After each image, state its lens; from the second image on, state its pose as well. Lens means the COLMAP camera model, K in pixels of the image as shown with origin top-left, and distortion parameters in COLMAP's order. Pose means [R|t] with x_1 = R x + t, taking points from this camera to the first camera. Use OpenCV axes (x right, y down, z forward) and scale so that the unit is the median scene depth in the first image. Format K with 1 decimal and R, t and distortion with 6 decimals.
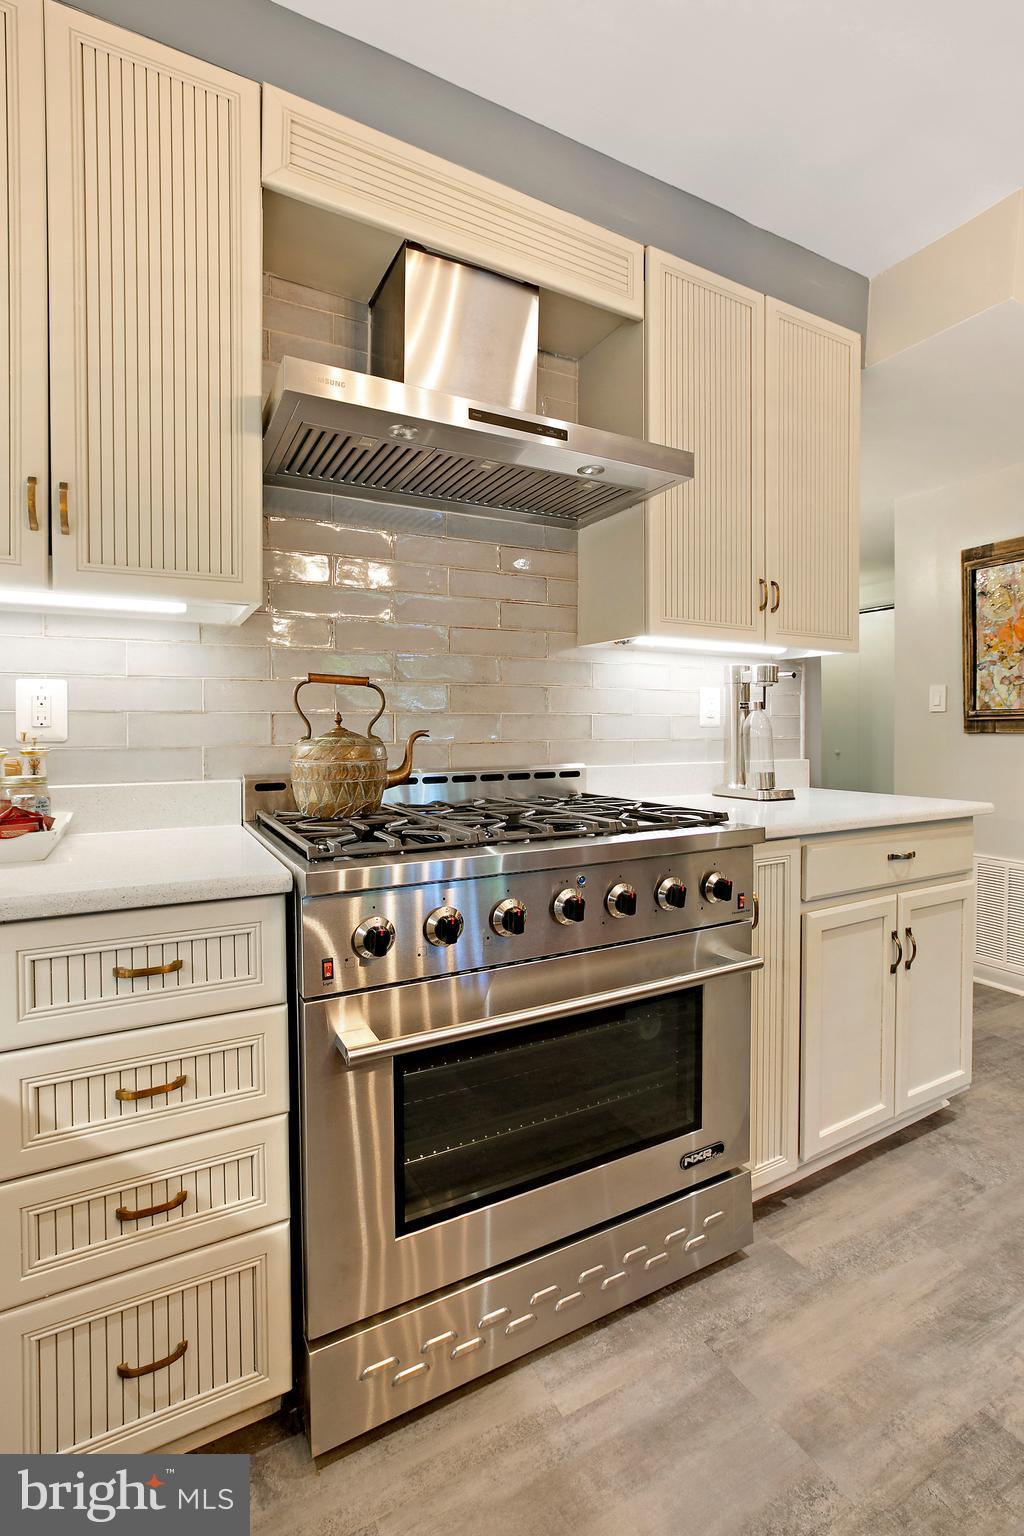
lens RADIAL K [[722.2, 0, 534.2], [0, 722.2, 735.8], [0, 0, 1]] dist [-0.033194, 0.016343]
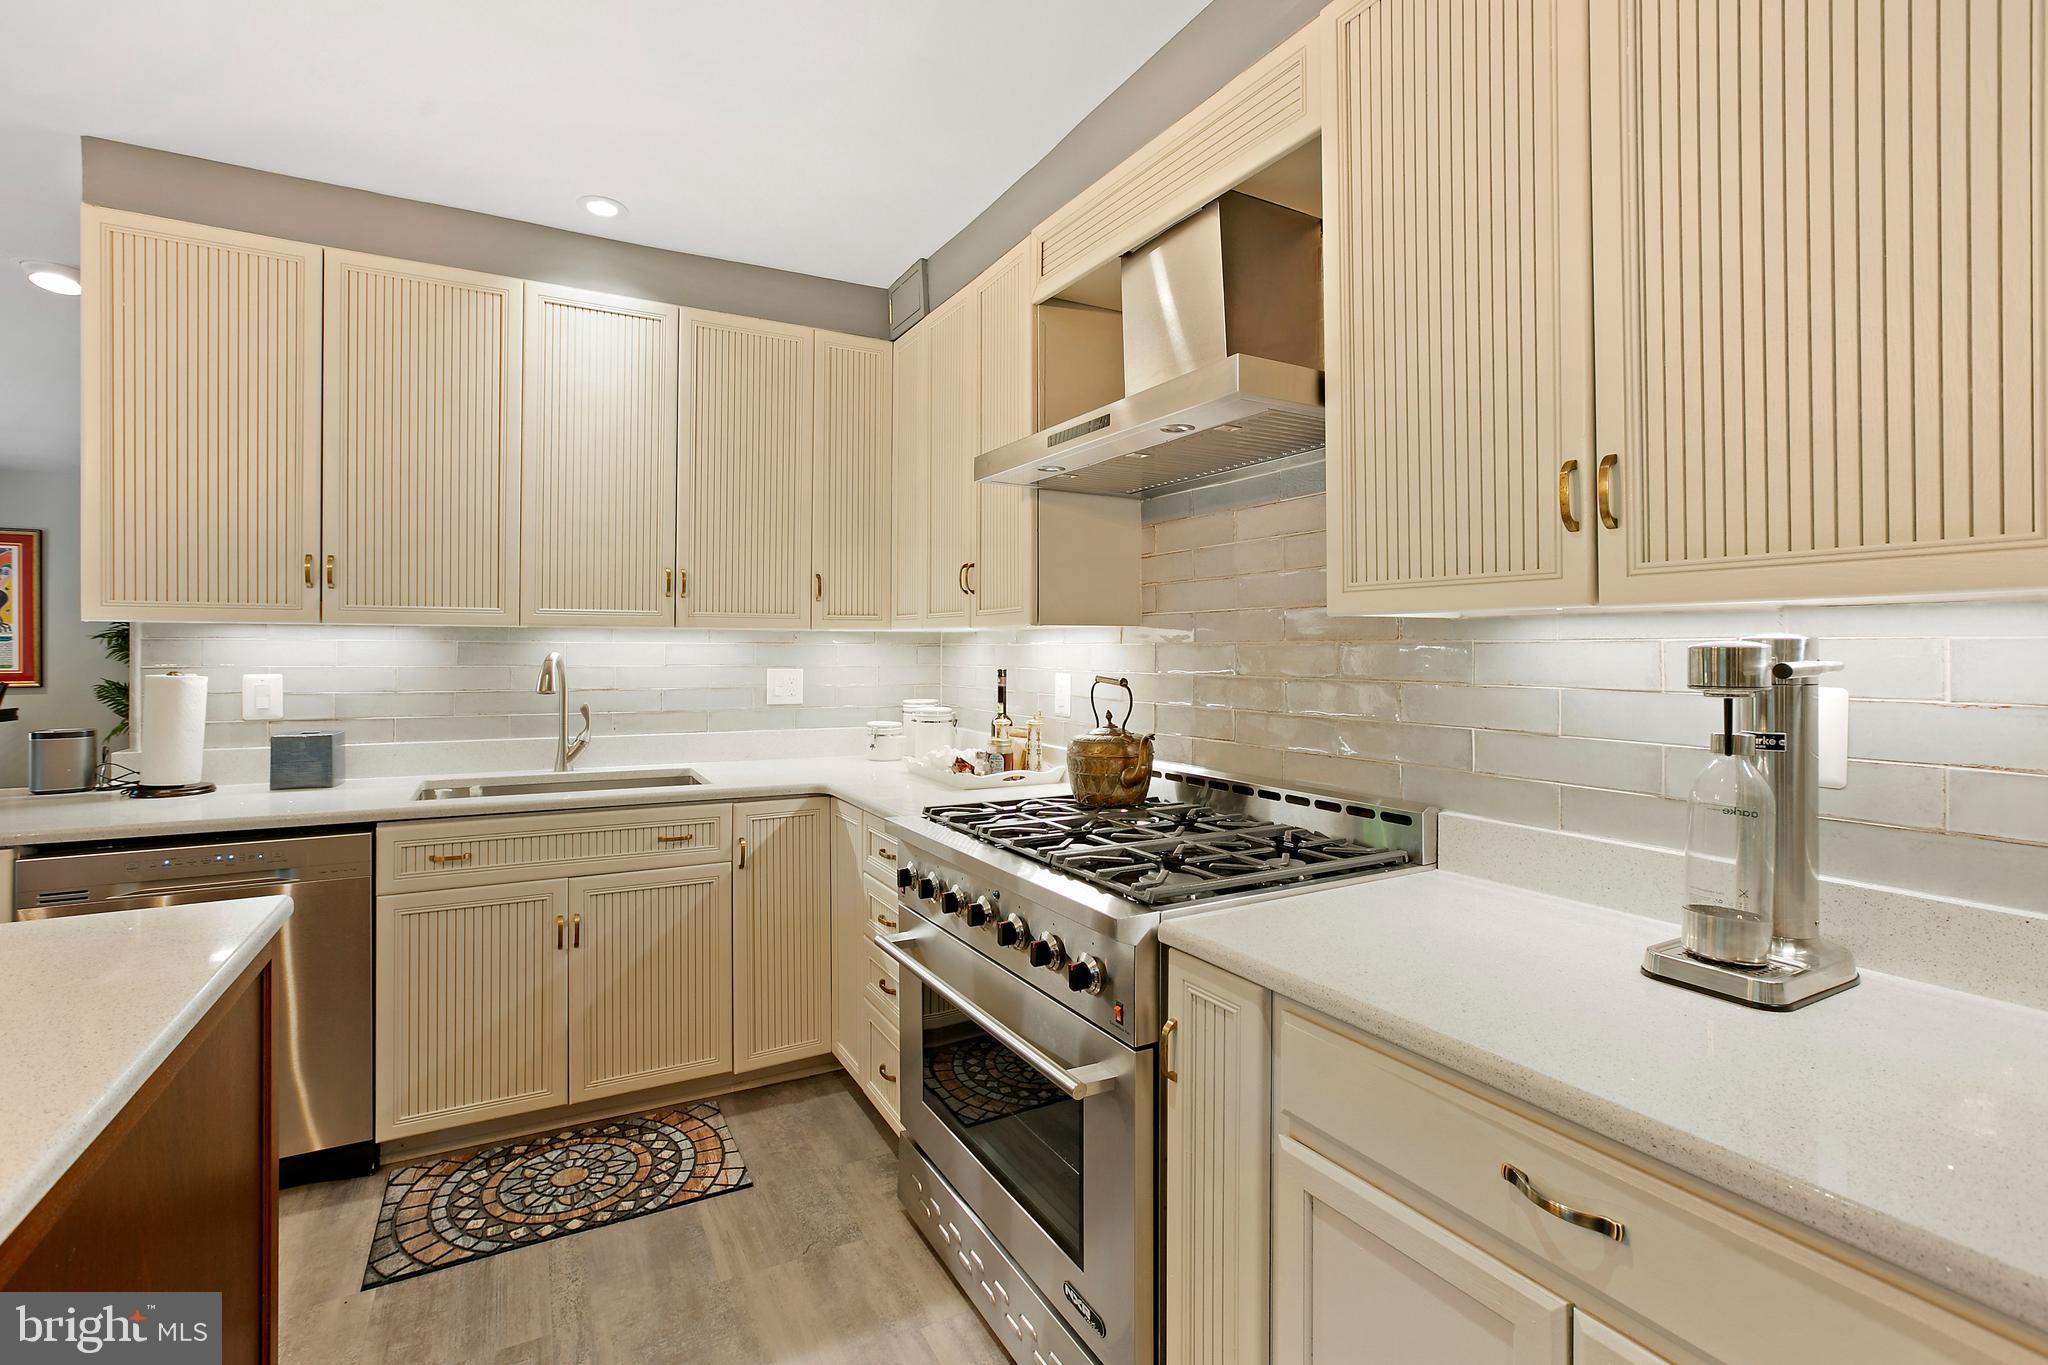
lens RADIAL K [[895.2, 0, 994.4], [0, 895.2, 646.4], [0, 0, 1]] dist [-0.015147, 0.000241]
pose [[-0.007614, -0.002370, -0.999968, 1.267534], [-0.011941, 0.999926, -0.002279, -0.142439], [0.999900, 0.011924, -0.007642, 0.939299]]
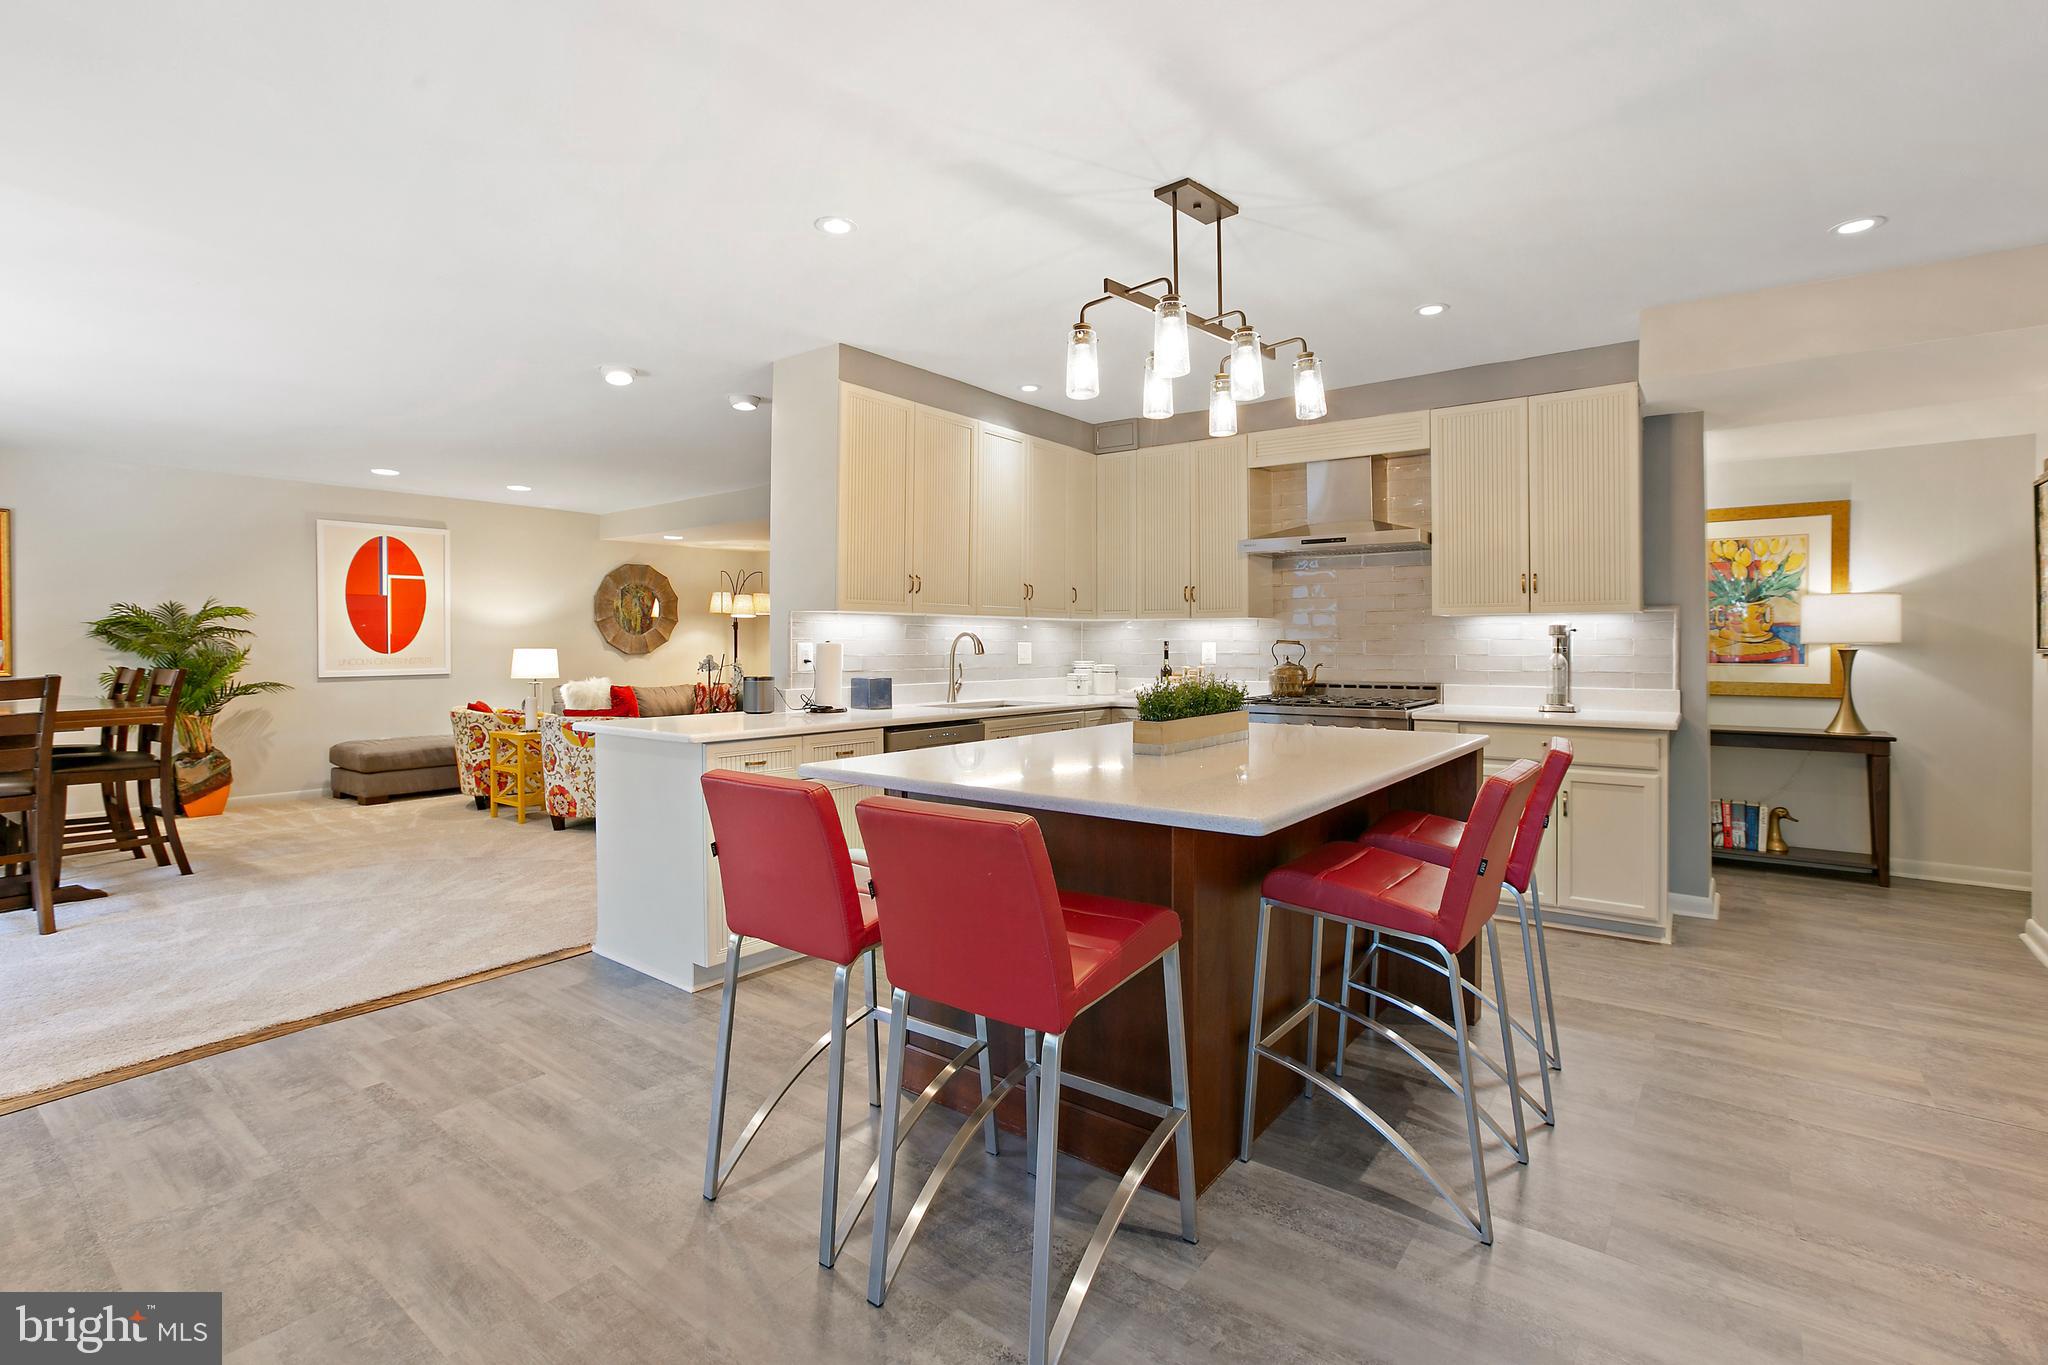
lens RADIAL K [[926.9, 0, 973.5], [0, 926.9, 645.2], [0, 0, 1]] dist [-0.002492, 0.000060]
pose [[0.359659, 0.001939, -0.933082, 2.647779], [-0.008591, 0.999962, -0.001234, -0.062620], [0.933044, 0.008460, 0.359662, -1.326876]]
